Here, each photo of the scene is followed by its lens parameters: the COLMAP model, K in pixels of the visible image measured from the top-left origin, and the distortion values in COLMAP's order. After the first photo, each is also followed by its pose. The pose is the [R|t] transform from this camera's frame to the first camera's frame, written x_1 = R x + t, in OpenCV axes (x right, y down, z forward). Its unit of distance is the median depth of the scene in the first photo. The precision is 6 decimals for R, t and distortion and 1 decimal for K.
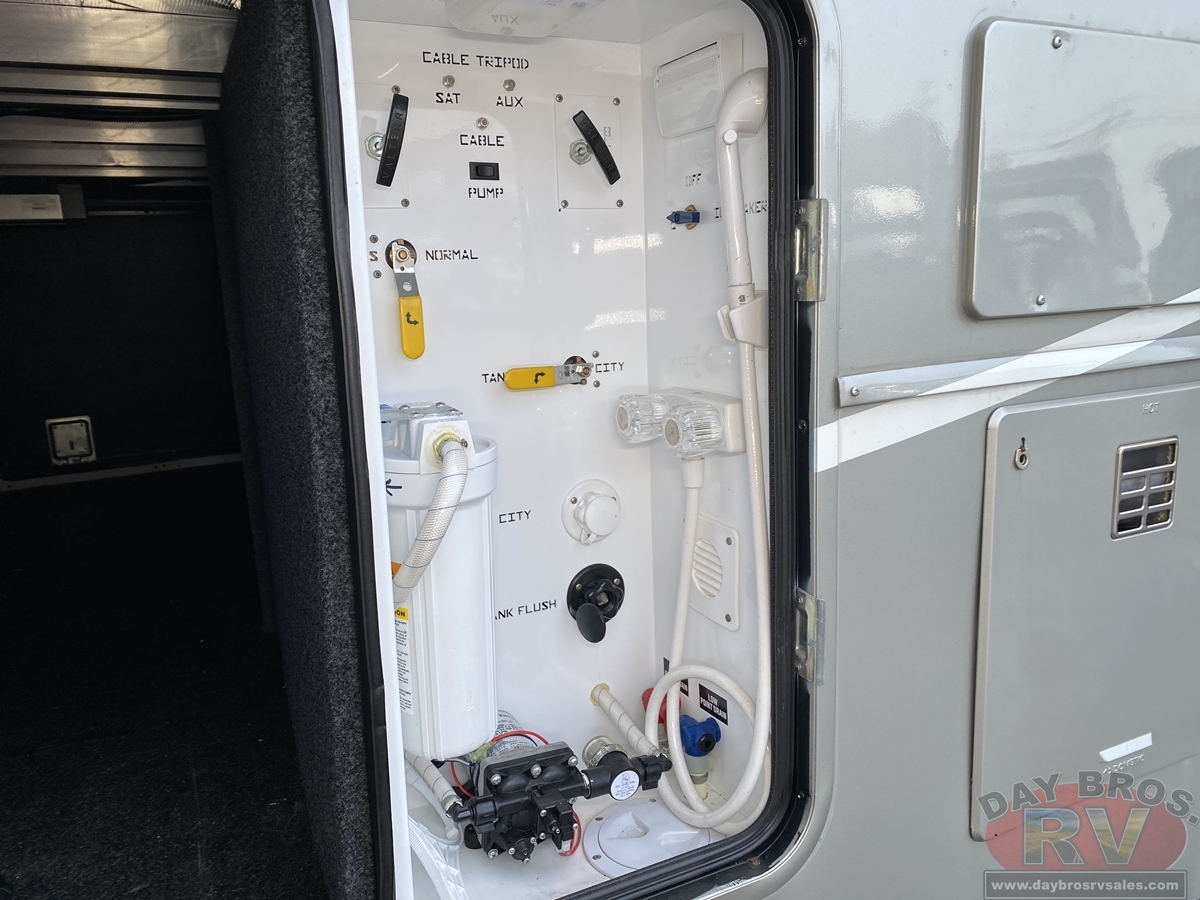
lens RADIAL K [[922.2, 0, 605.7], [0, 922.2, 450.0], [0, 0, 1]] dist [0.031105, -0.036166]
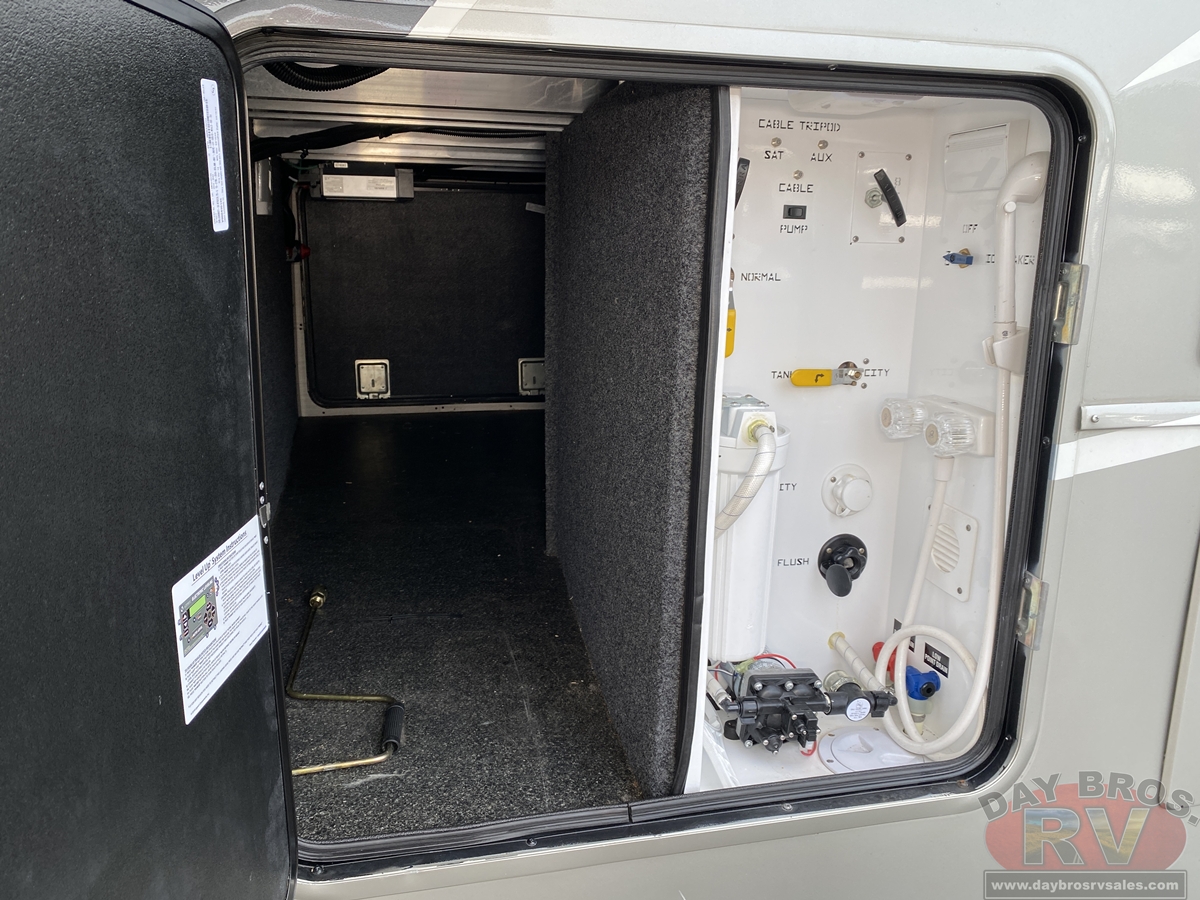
lens RADIAL K [[922.2, 0, 602.2], [0, 922.2, 440.6], [0, 0, 1]] dist [0.031105, -0.036166]
pose [[0.970362, 0.103982, -0.218140, -0.079102], [-0.098464, 0.994488, 0.036047, -0.011749], [0.220685, -0.013500, 0.975252, -0.292640]]
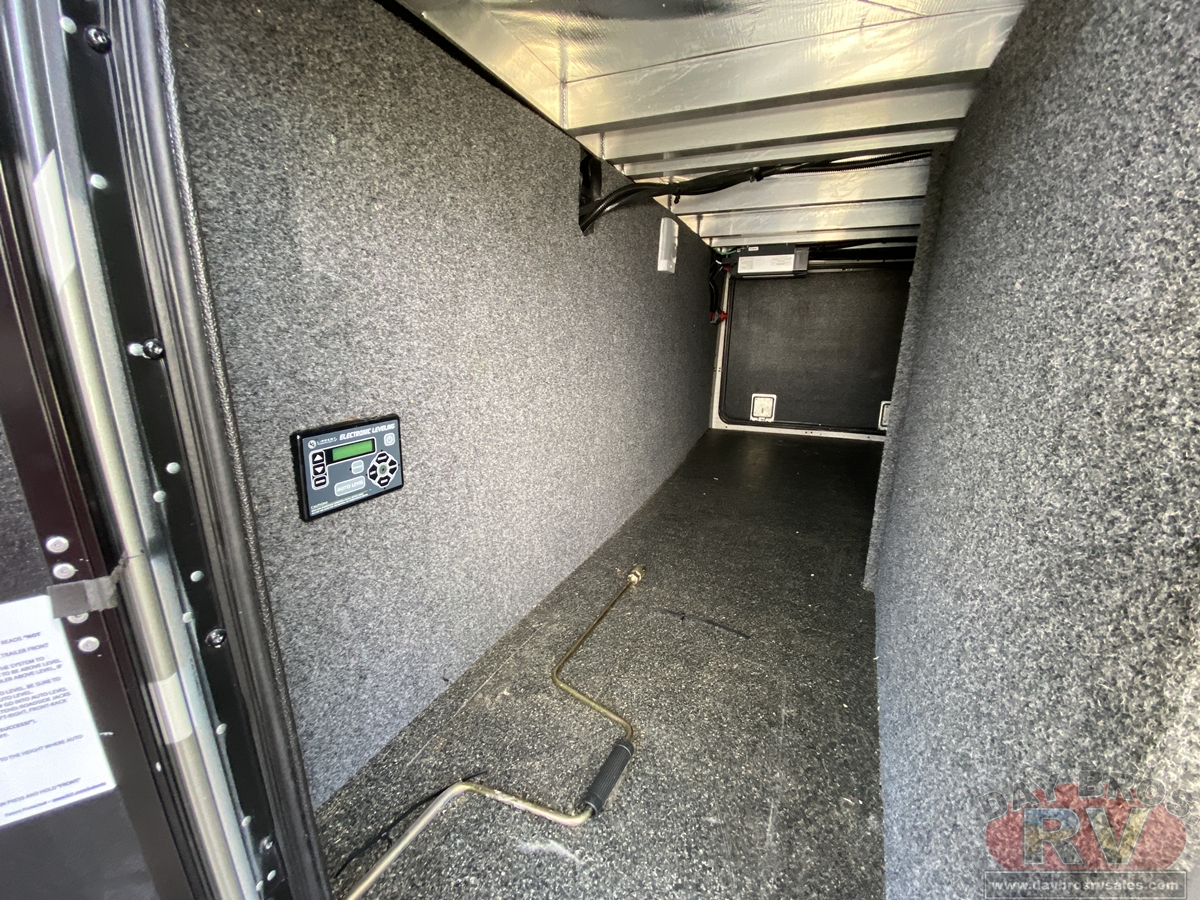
lens RADIAL K [[502.3, 0, 580.3], [0, 502.3, 460.0], [0, 0, 1]] dist [-0.000289, -0.000667]
pose [[0.628676, 0.241042, -0.739368, -0.253782], [-0.180358, 0.970021, 0.162881, -0.021951], [0.756464, 0.030952, 0.653303, 0.452955]]
